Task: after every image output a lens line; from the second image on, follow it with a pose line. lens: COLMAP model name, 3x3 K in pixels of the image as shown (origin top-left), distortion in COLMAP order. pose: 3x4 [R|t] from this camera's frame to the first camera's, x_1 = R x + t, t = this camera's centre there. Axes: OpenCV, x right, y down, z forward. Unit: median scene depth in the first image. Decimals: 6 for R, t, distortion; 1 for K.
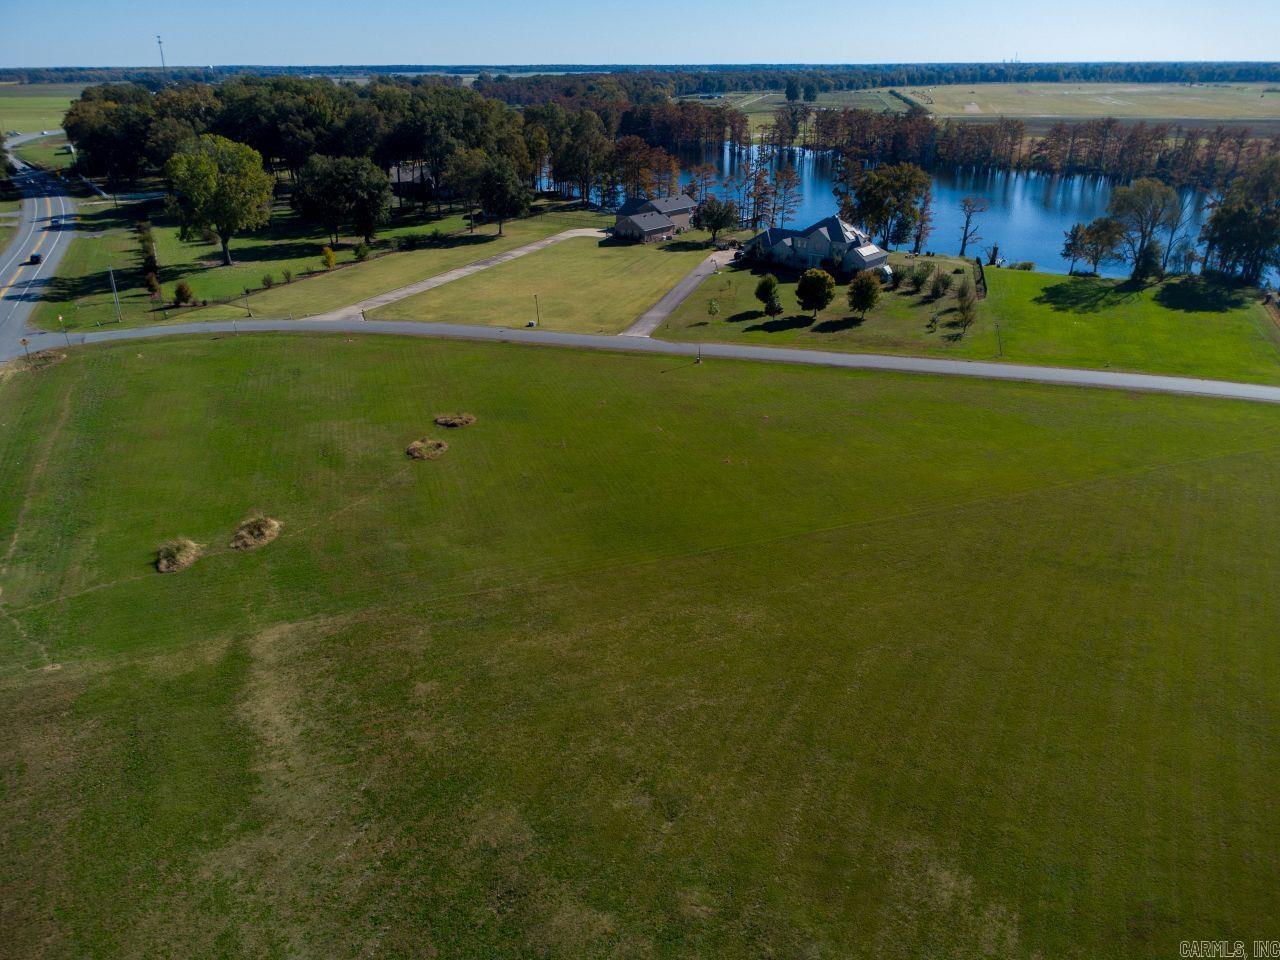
lens RADIAL K [[929.4, 0, 635.4], [0, 929.4, 474.8], [0, 0, 1]] dist [0.013663, -0.010116]
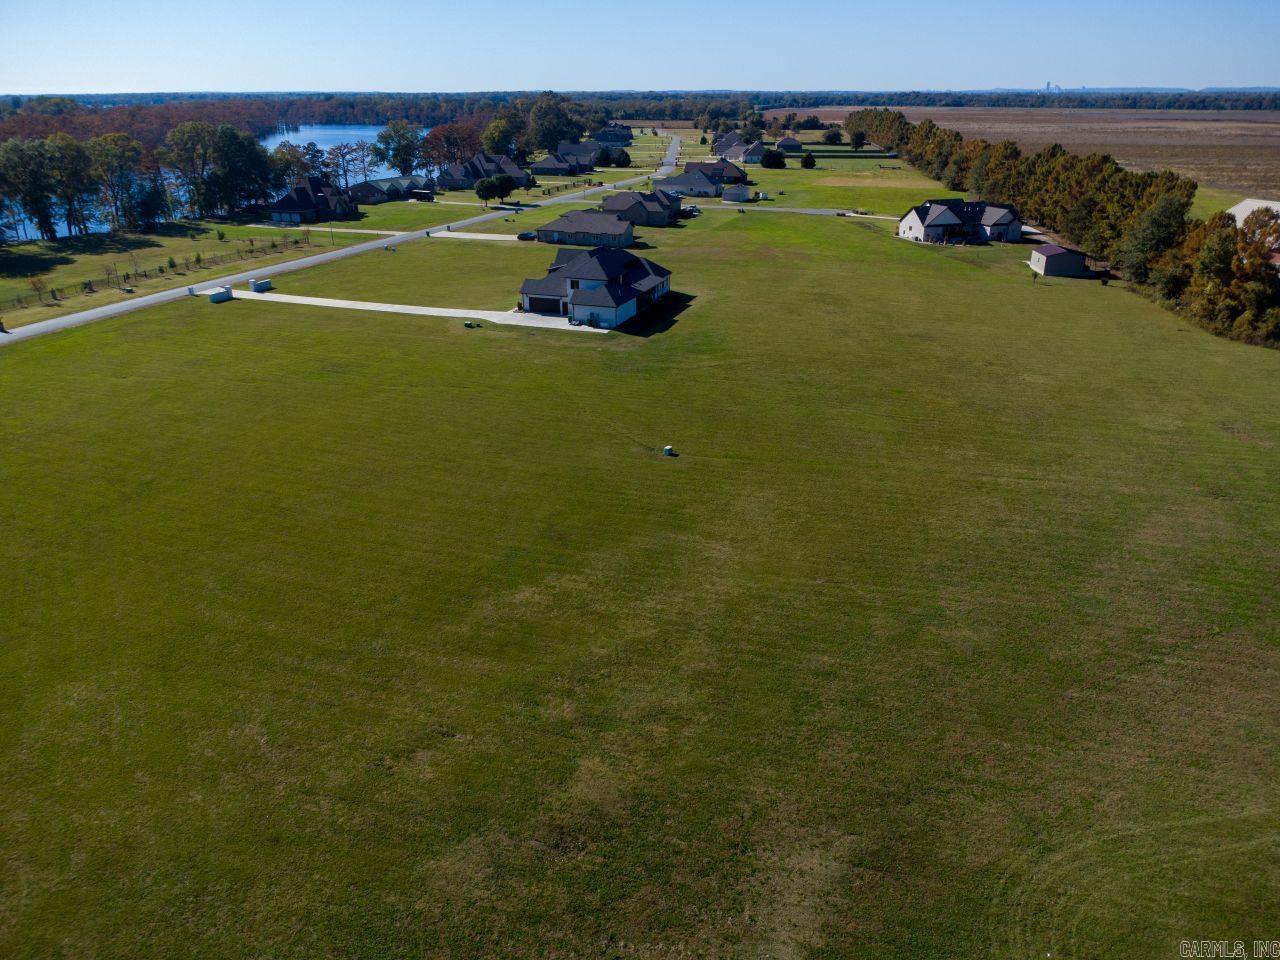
lens RADIAL K [[929.4, 0, 635.4], [0, 929.4, 474.8], [0, 0, 1]] dist [0.013663, -0.010116]
pose [[-0.149353, -0.372583, 0.915902, -0.241519], [0.402743, 0.823049, 0.400485, -0.047124], [-0.903046, 0.428686, 0.027130, 0.224262]]
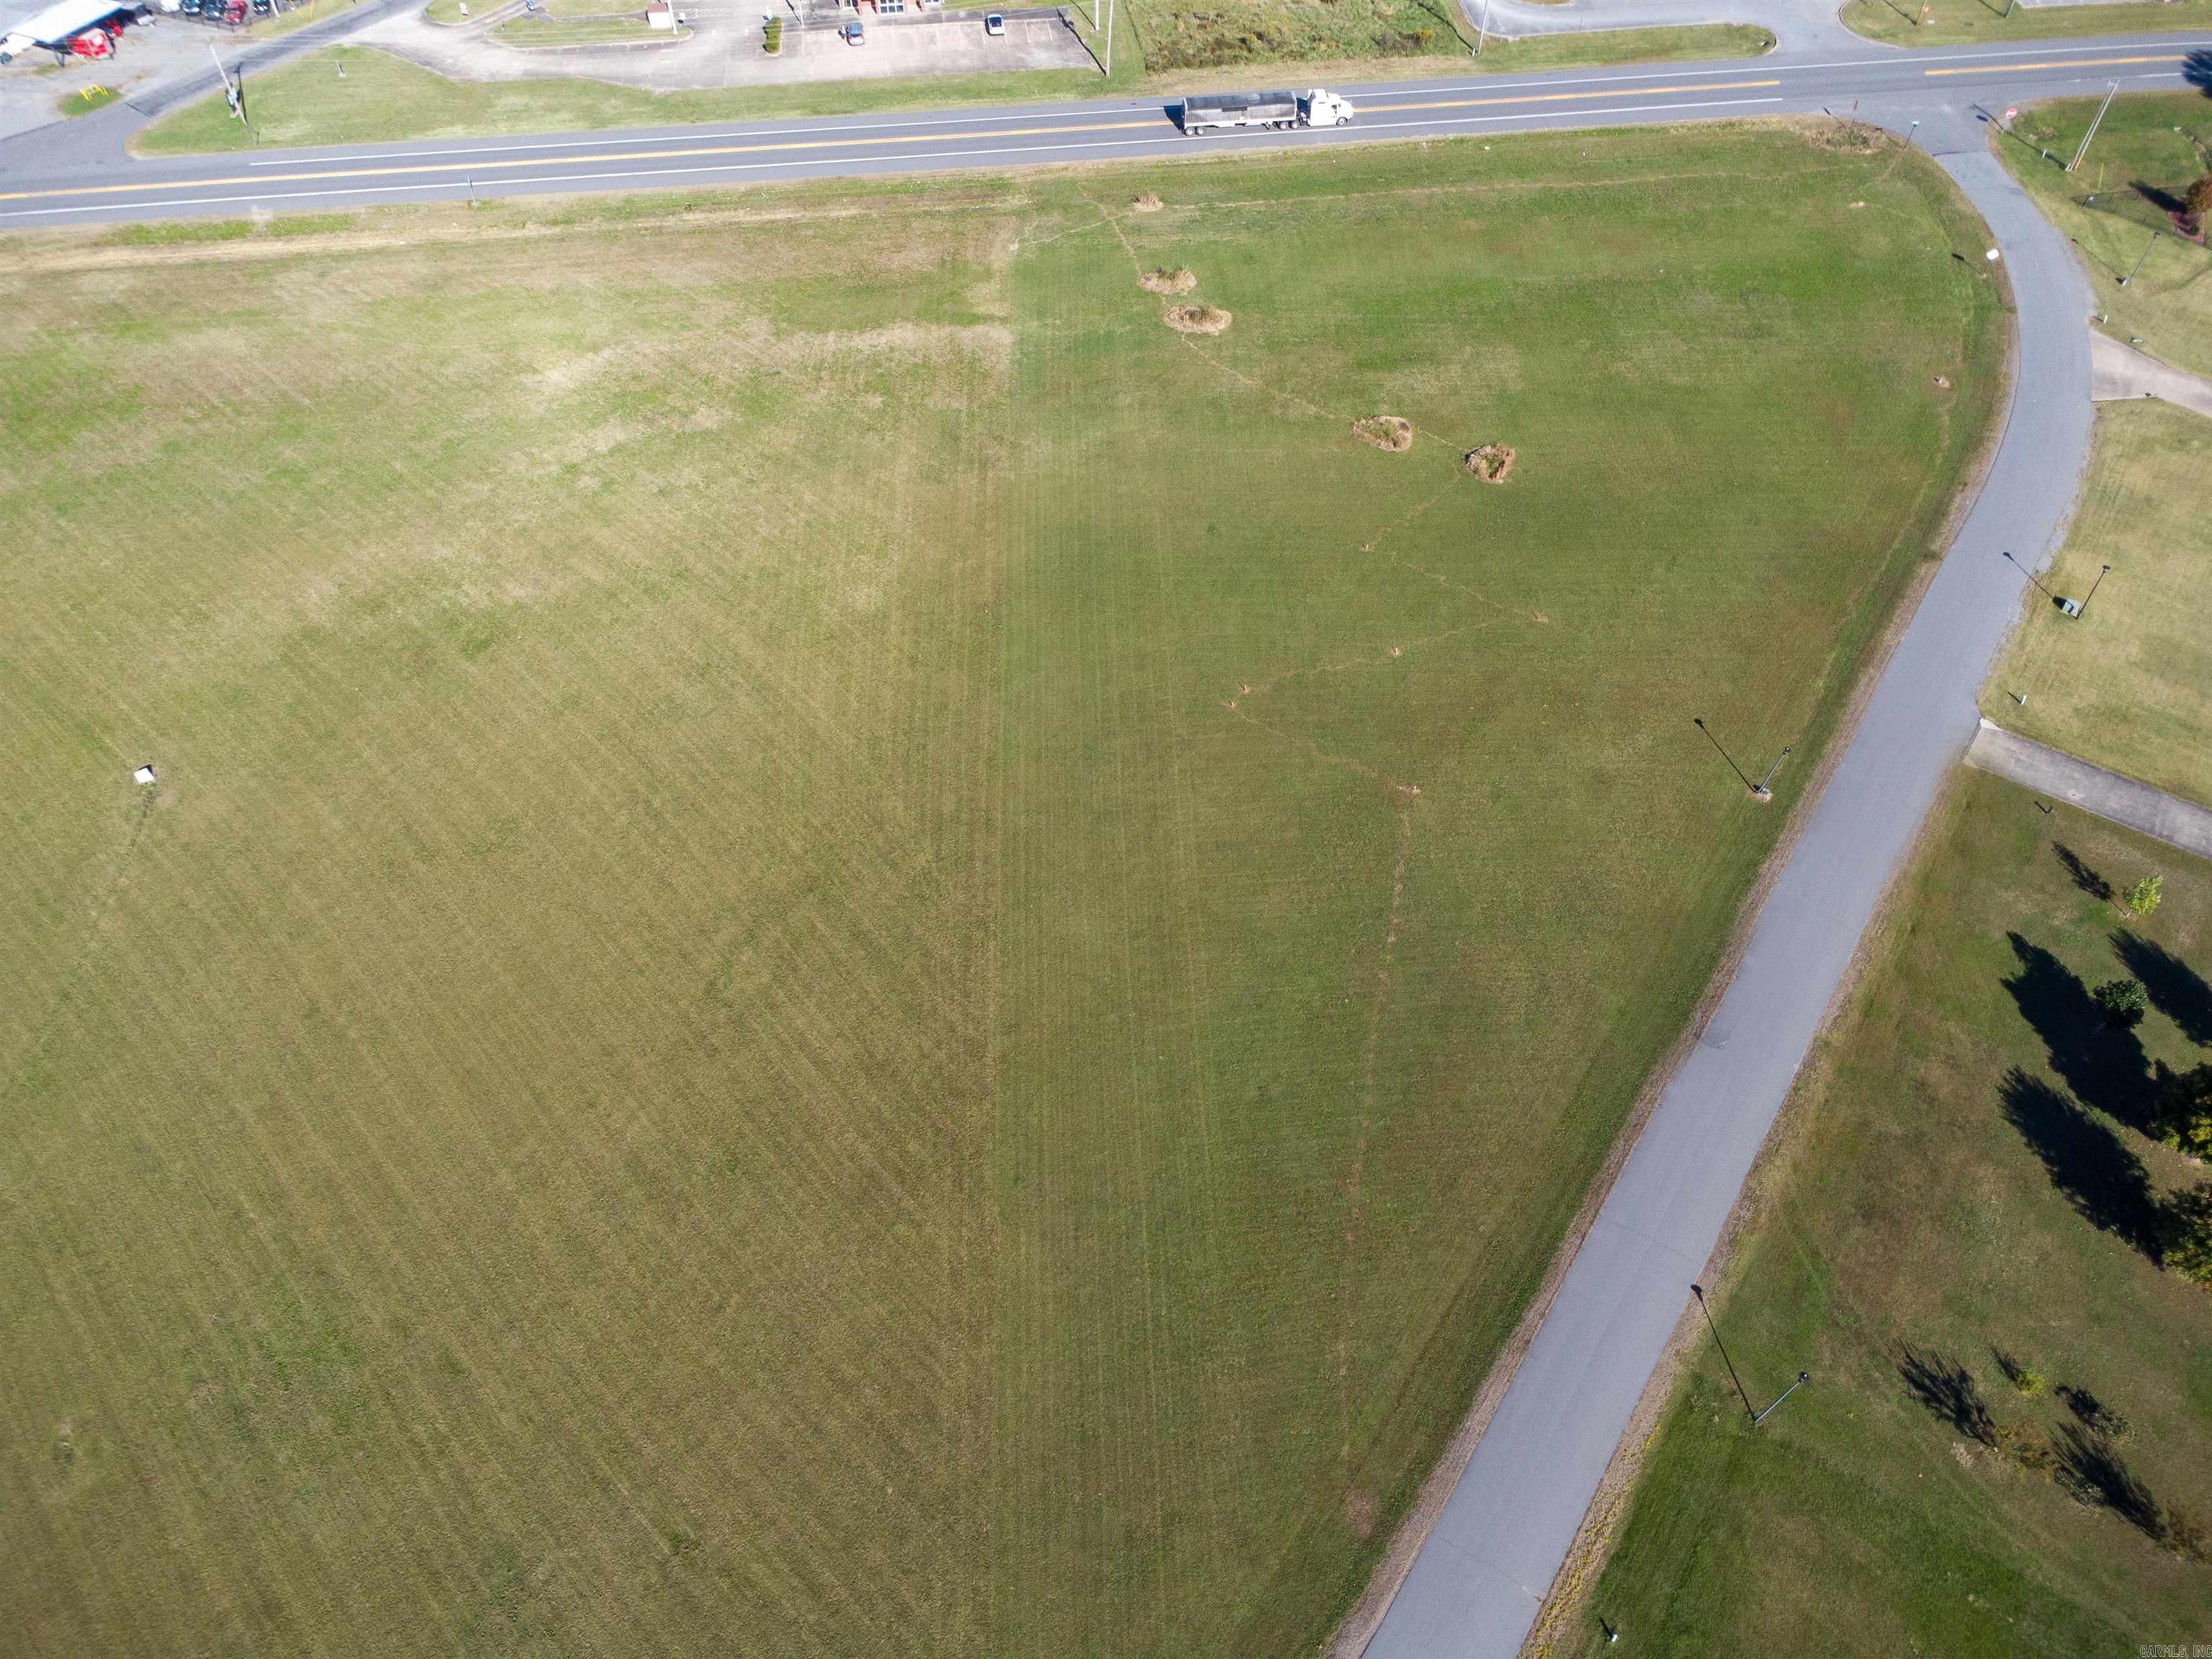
lens RADIAL K [[1607.4, 0, 1095.7], [0, 1607.4, 826.3], [0, 0, 1]] dist [0.008180, -0.001940]
pose [[-0.310068, 0.734439, -0.603702, 0.552682], [-0.375631, 0.488693, 0.787452, -0.513252], [0.873361, 0.470933, 0.124350, 0.492380]]
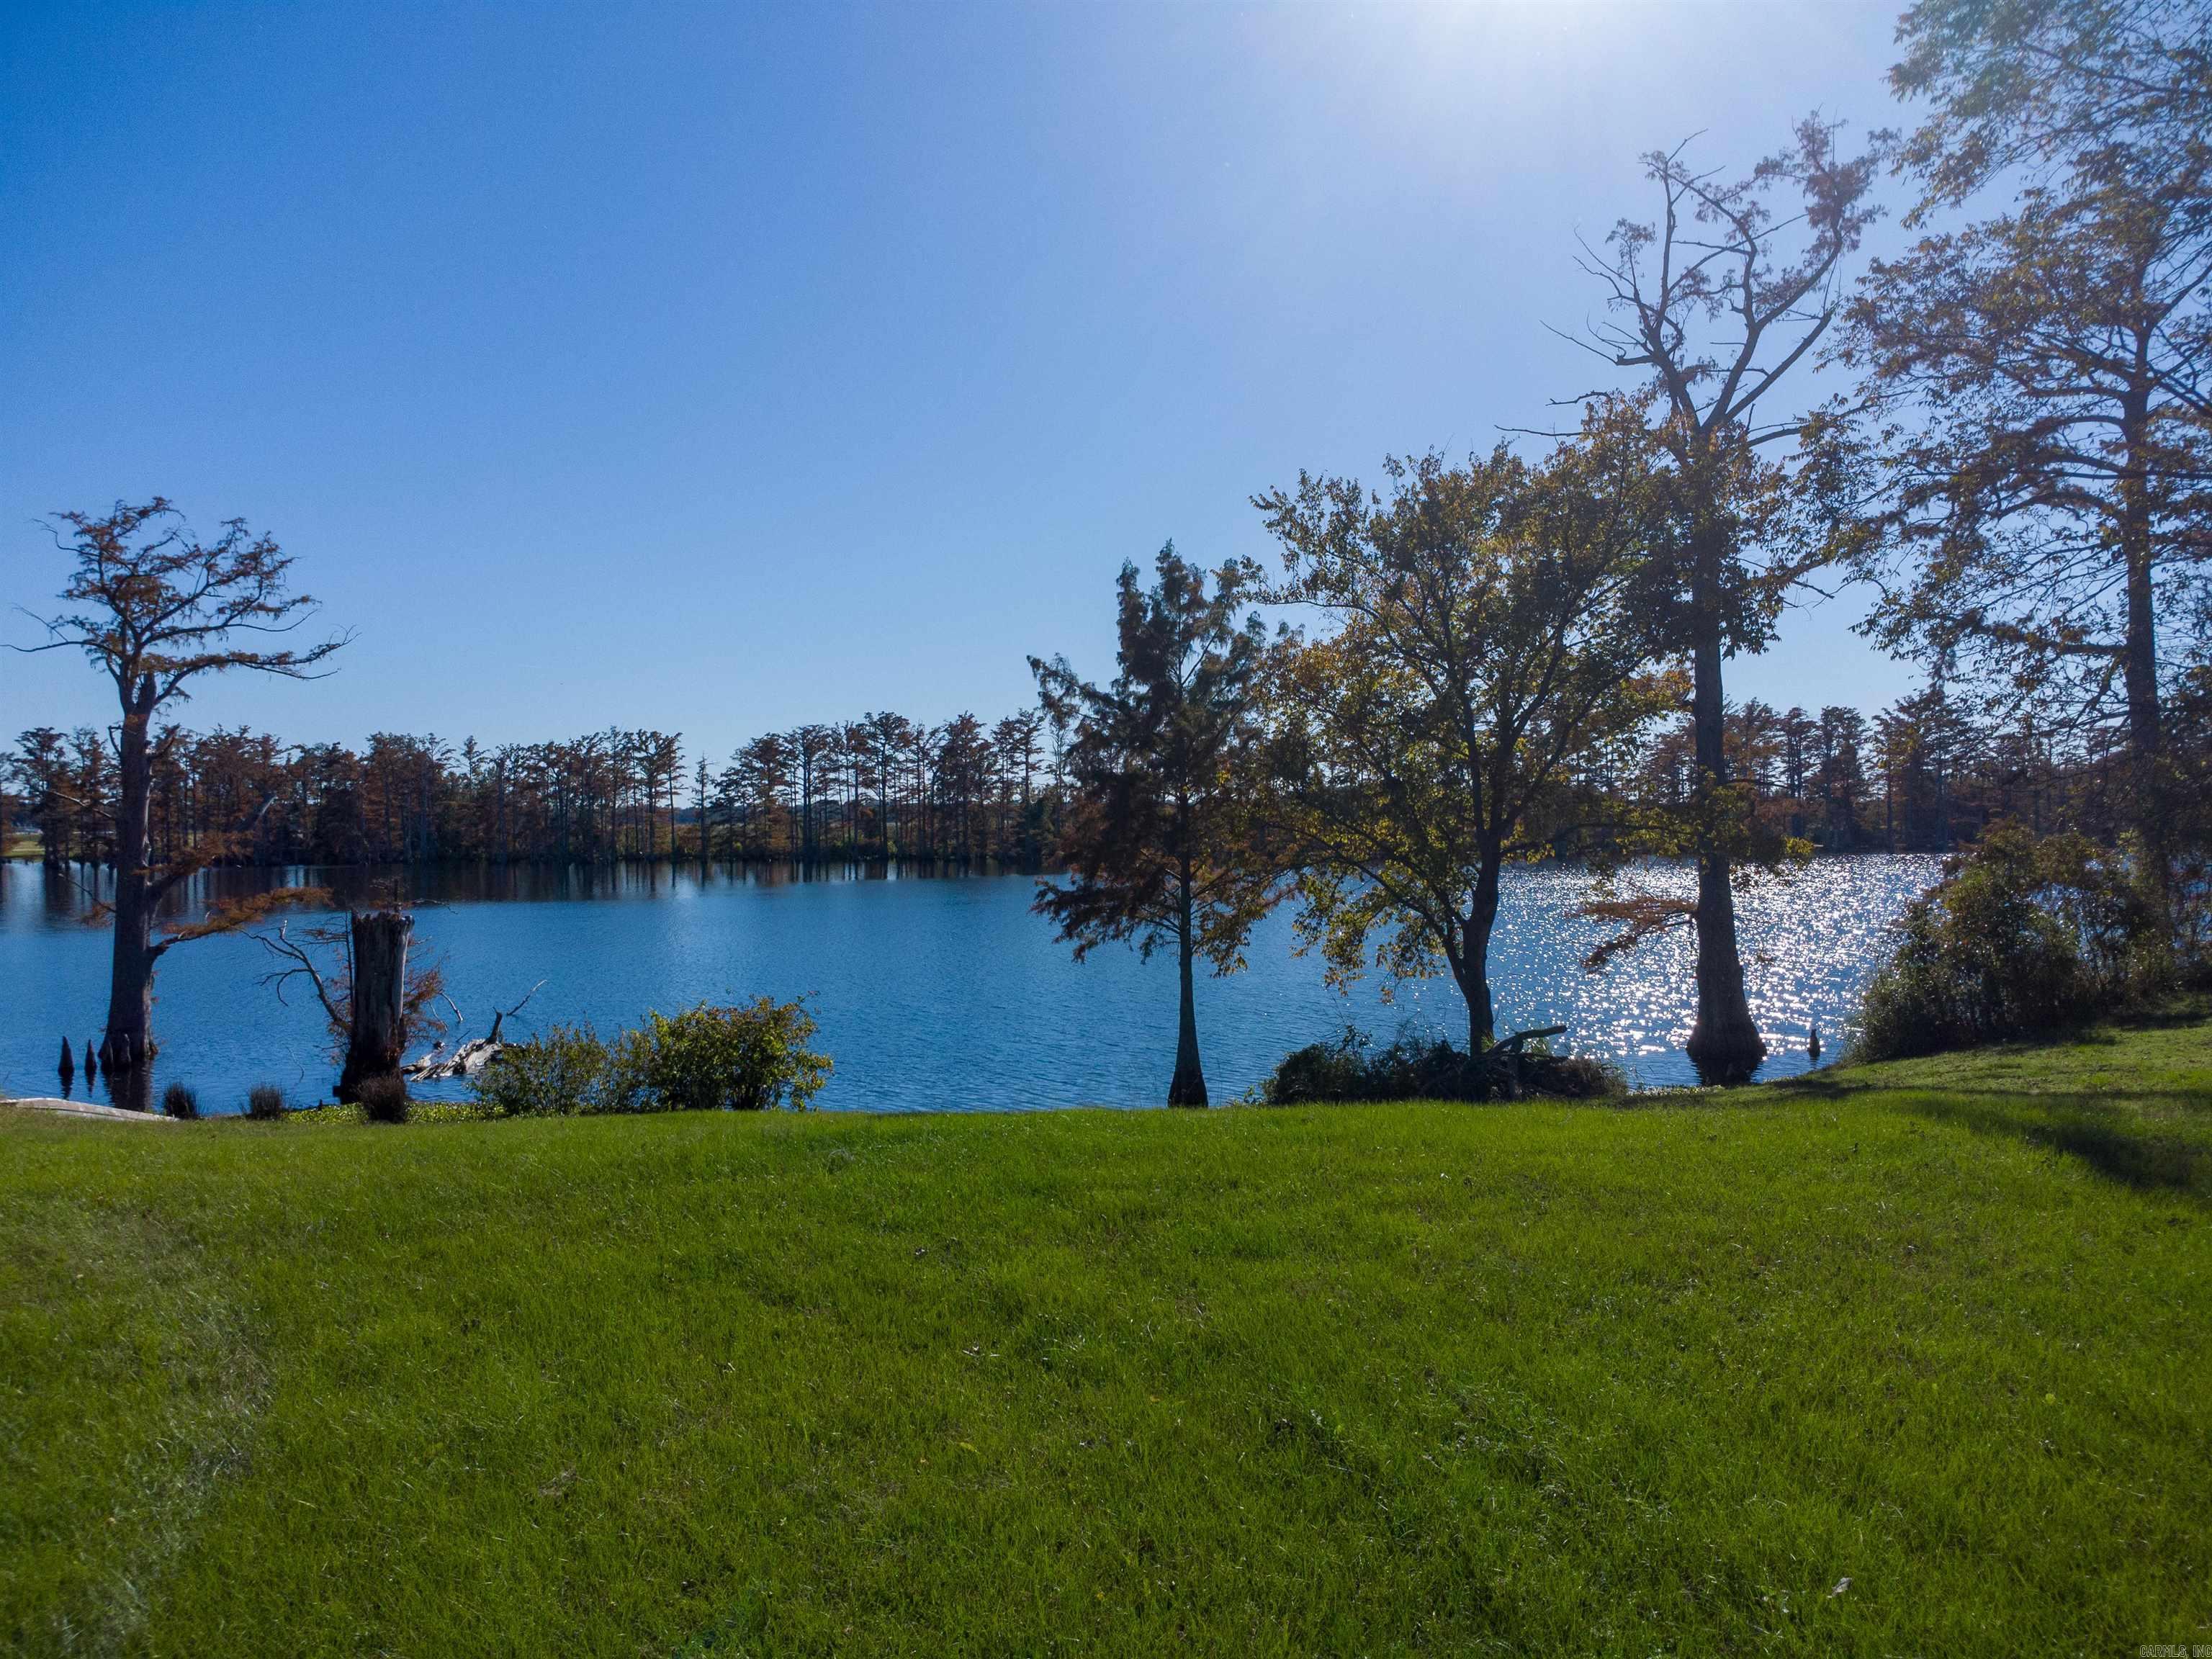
lens RADIAL K [[1607.4, 0, 1095.7], [0, 1607.4, 826.3], [0, 0, 1]] dist [0.008180, -0.001940]
pose [[0.820281, -0.009181, 0.571887, 0.451177], [0.239966, 0.913140, -0.329533, -0.232079], [-0.519187, 0.407544, 0.751234, 1.066951]]
